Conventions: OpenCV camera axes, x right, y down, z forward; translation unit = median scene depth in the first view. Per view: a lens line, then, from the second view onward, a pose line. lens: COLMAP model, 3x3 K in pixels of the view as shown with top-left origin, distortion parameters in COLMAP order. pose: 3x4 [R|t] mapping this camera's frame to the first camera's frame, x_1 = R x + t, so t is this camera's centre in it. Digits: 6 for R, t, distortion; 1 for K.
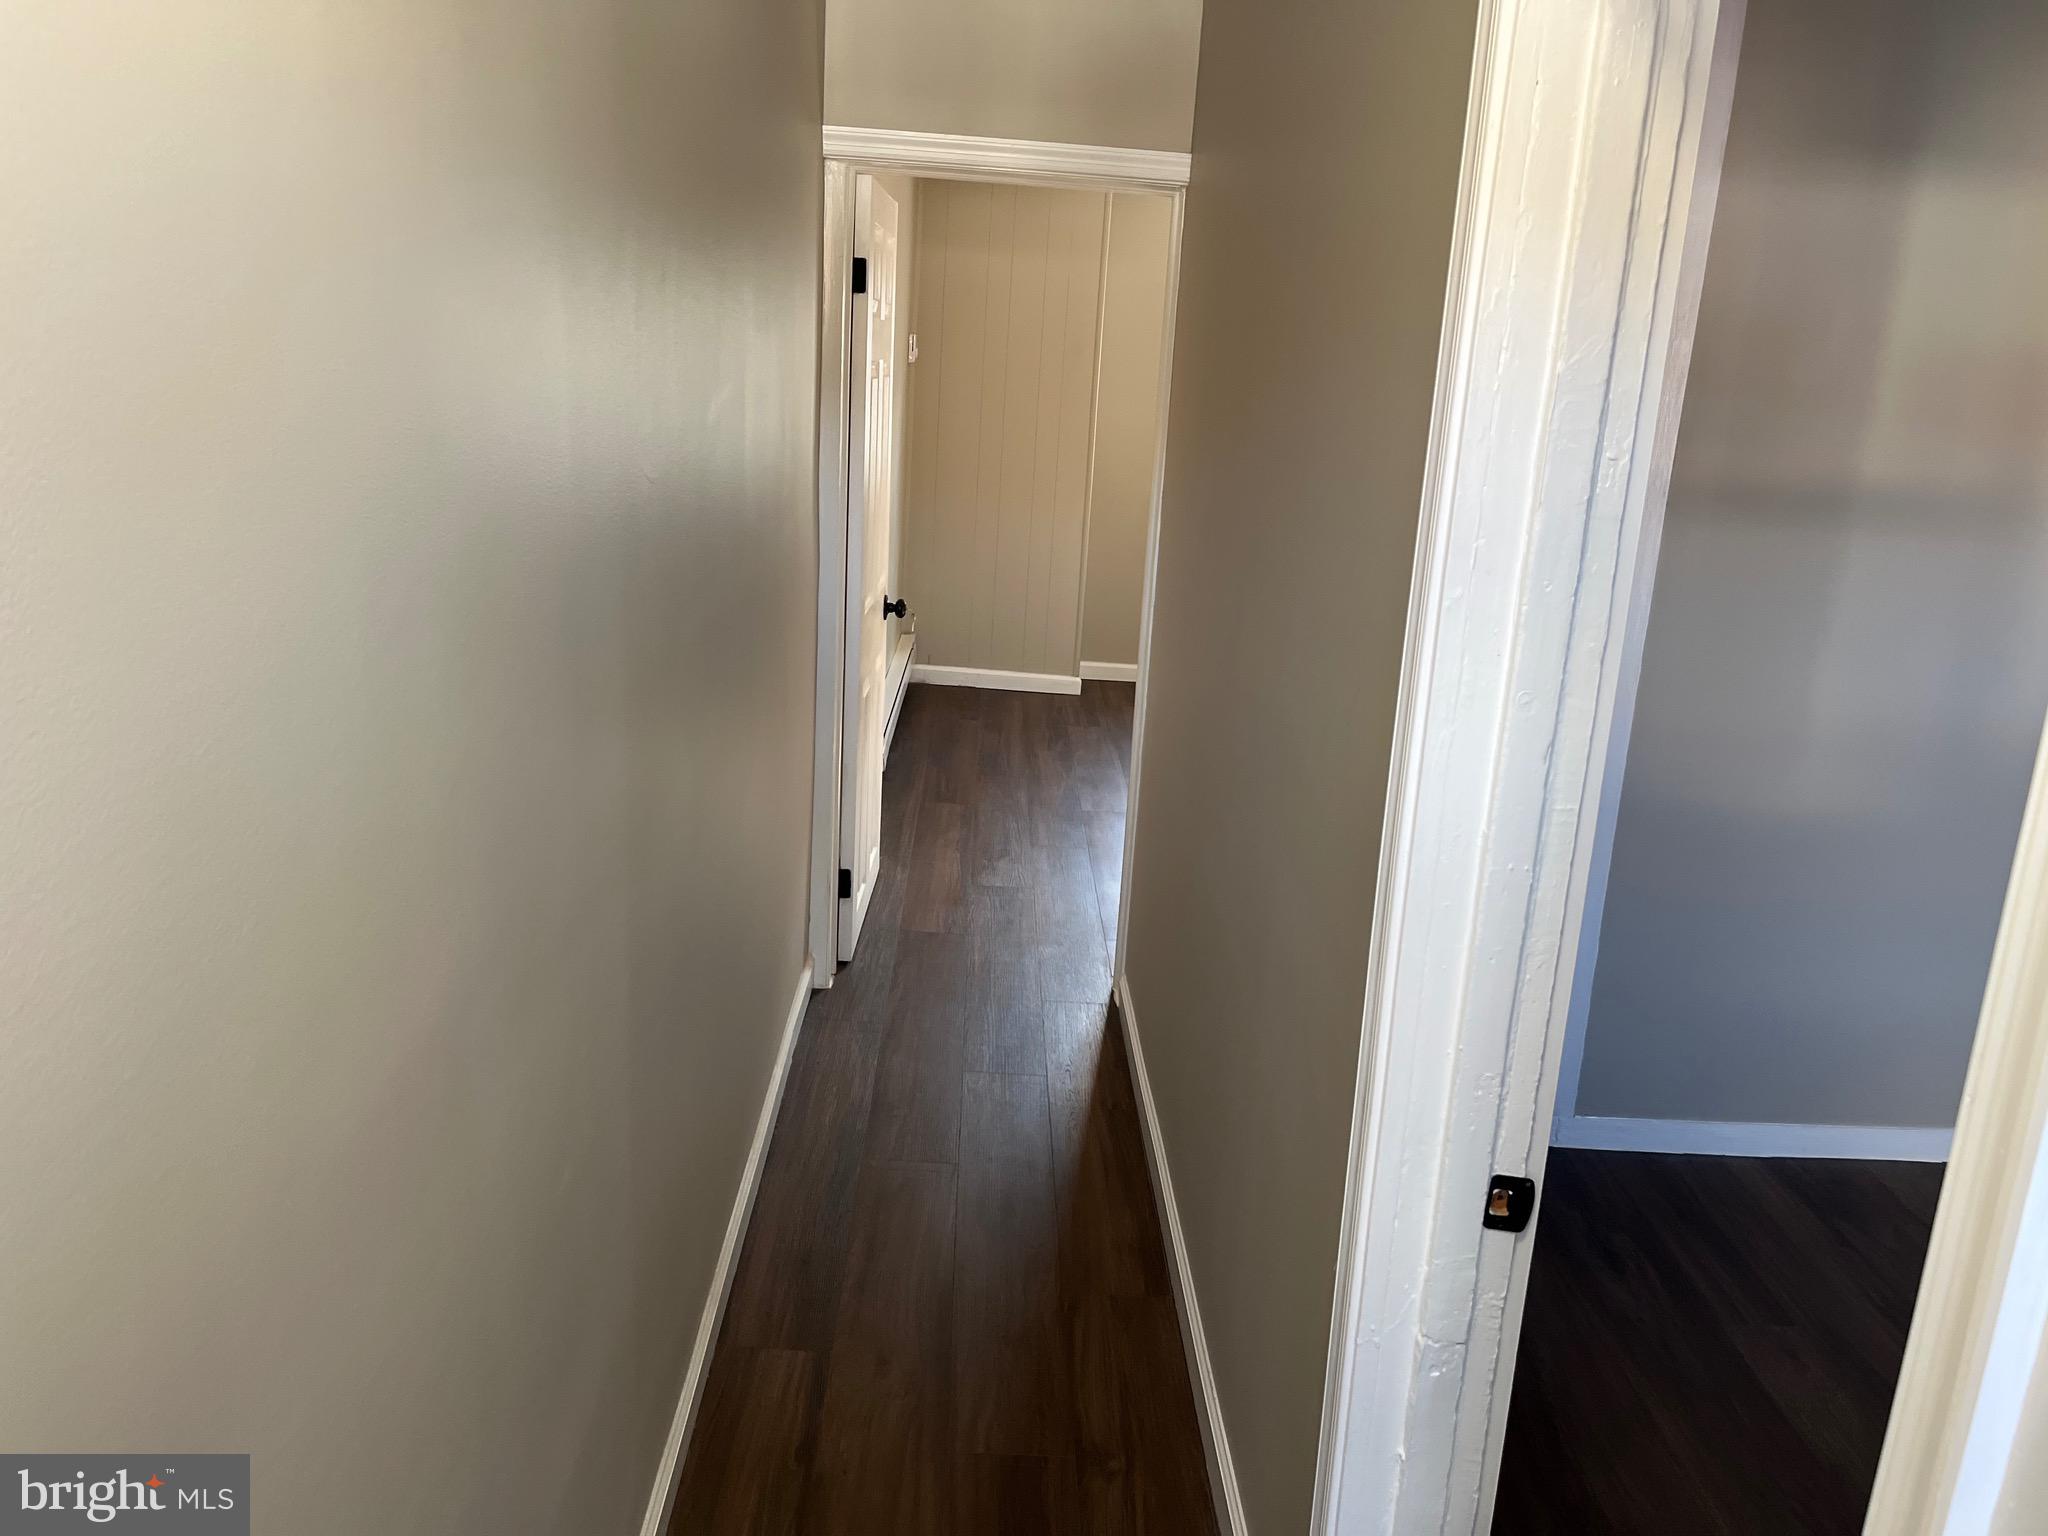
lens RADIAL K [[1549.3, 0, 1034.6], [0, 1549.3, 768.3], [0, 0, 1]] dist [0.044996, -0.050204]
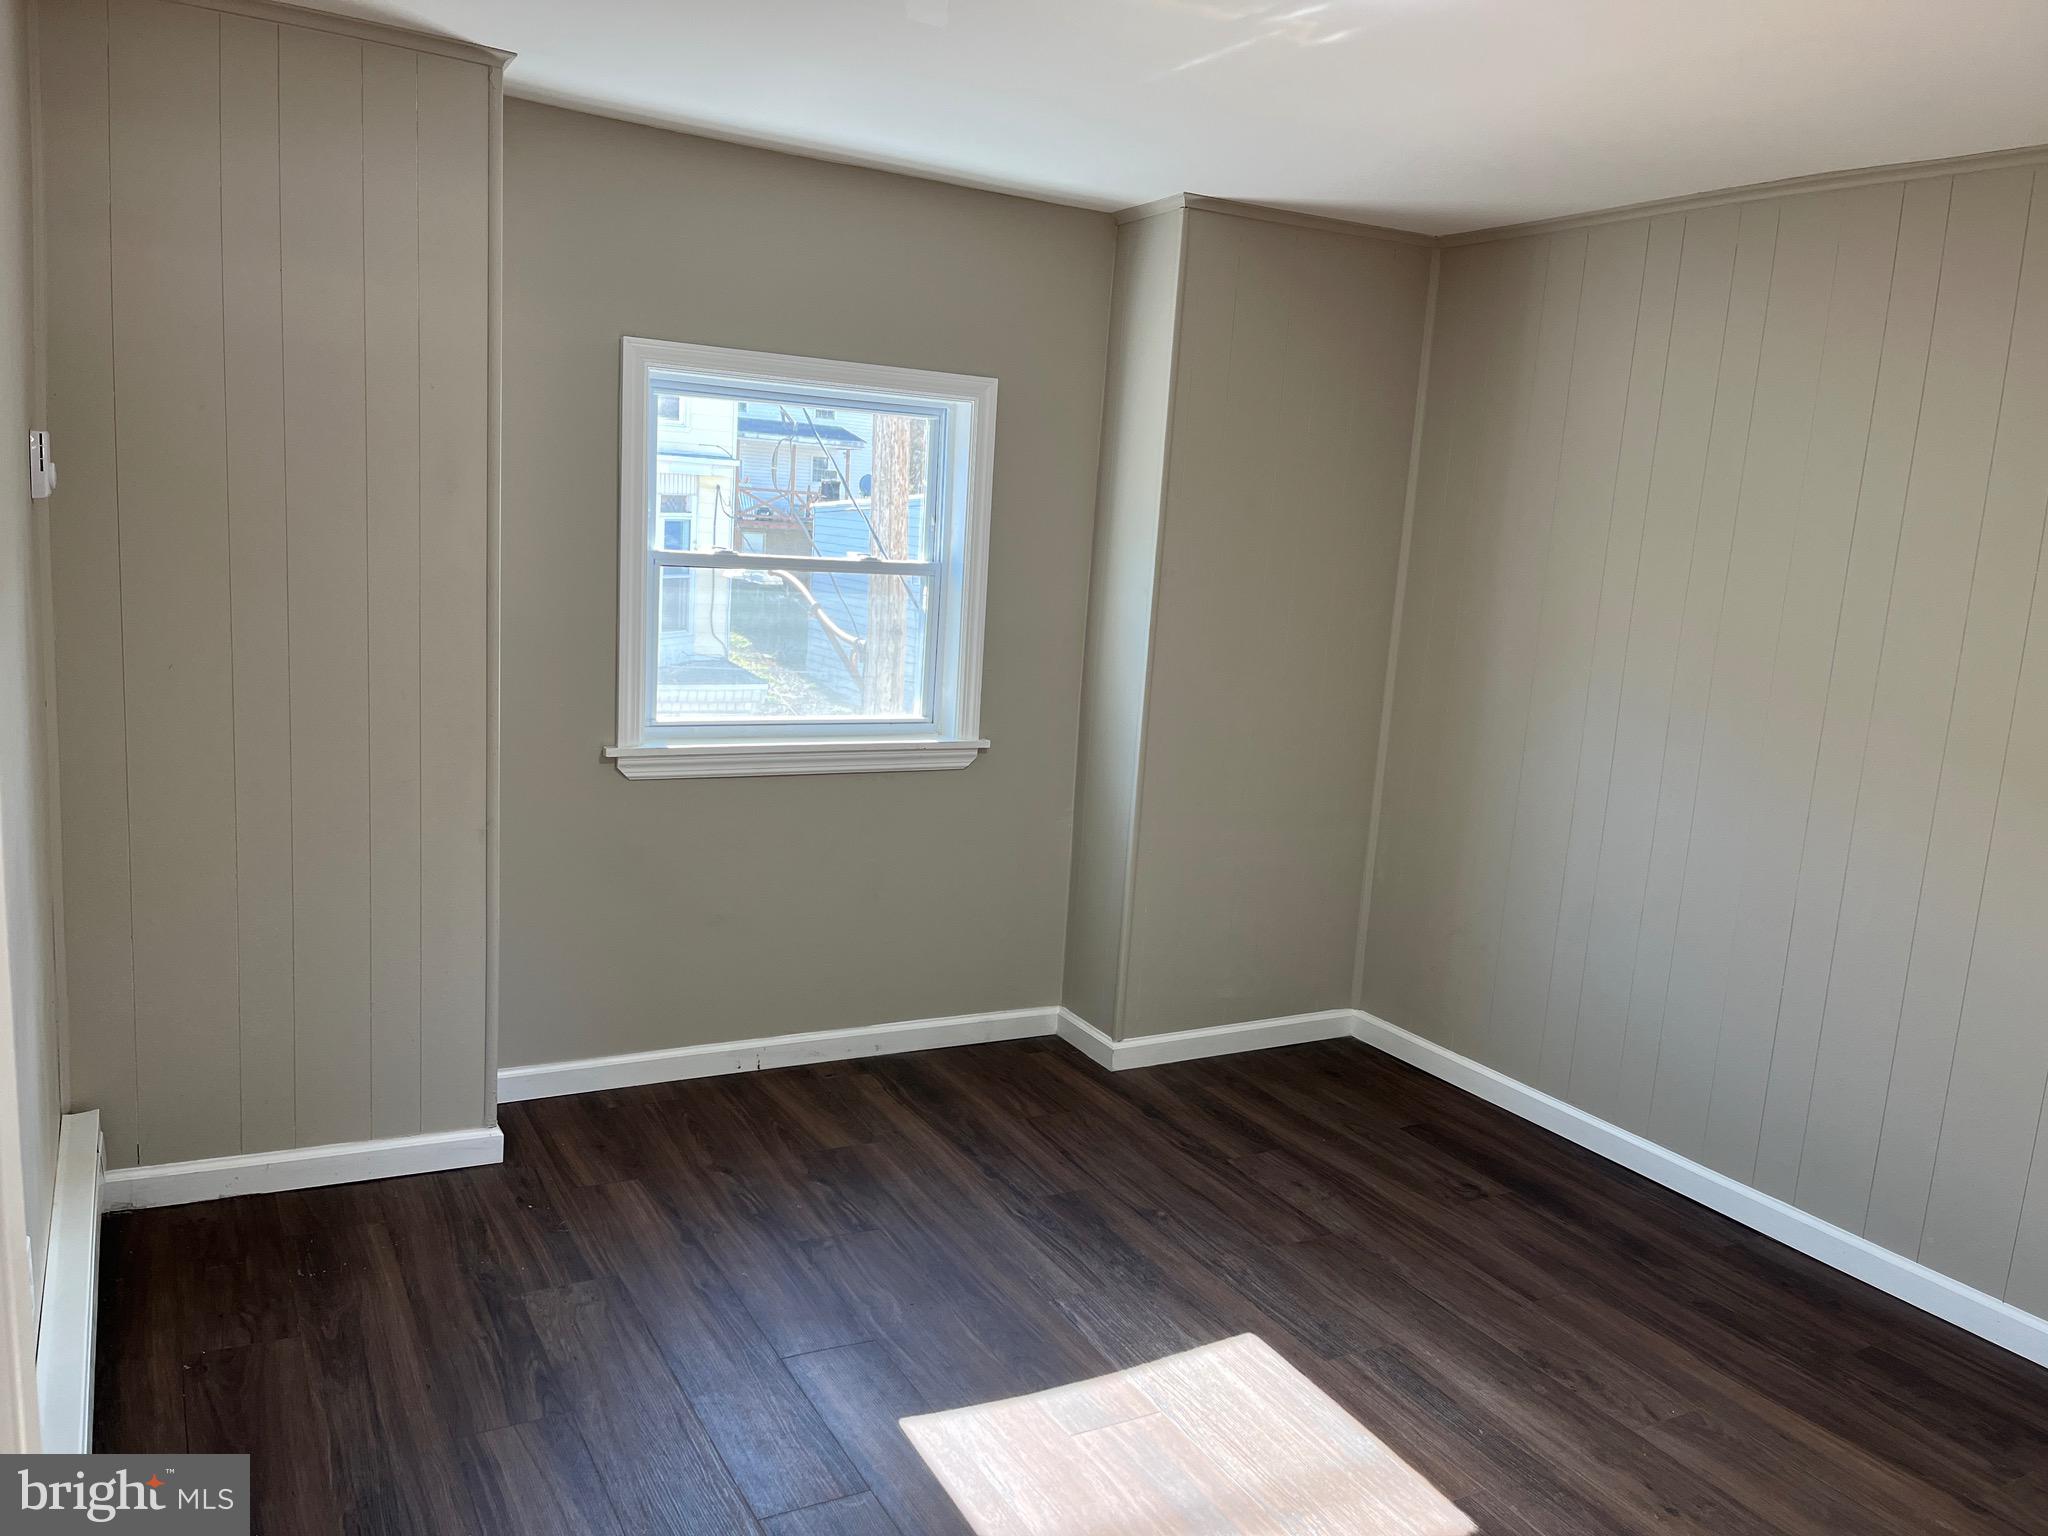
lens RADIAL K [[1549.3, 0, 1034.6], [0, 1549.3, 768.3], [0, 0, 1]] dist [0.044996, -0.050204]
pose [[0.886458, -0.080333, 0.455783, -0.040174], [0.111351, 0.992911, -0.041566, -0.141680], [-0.449213, 0.087598, 0.889120, 0.513375]]
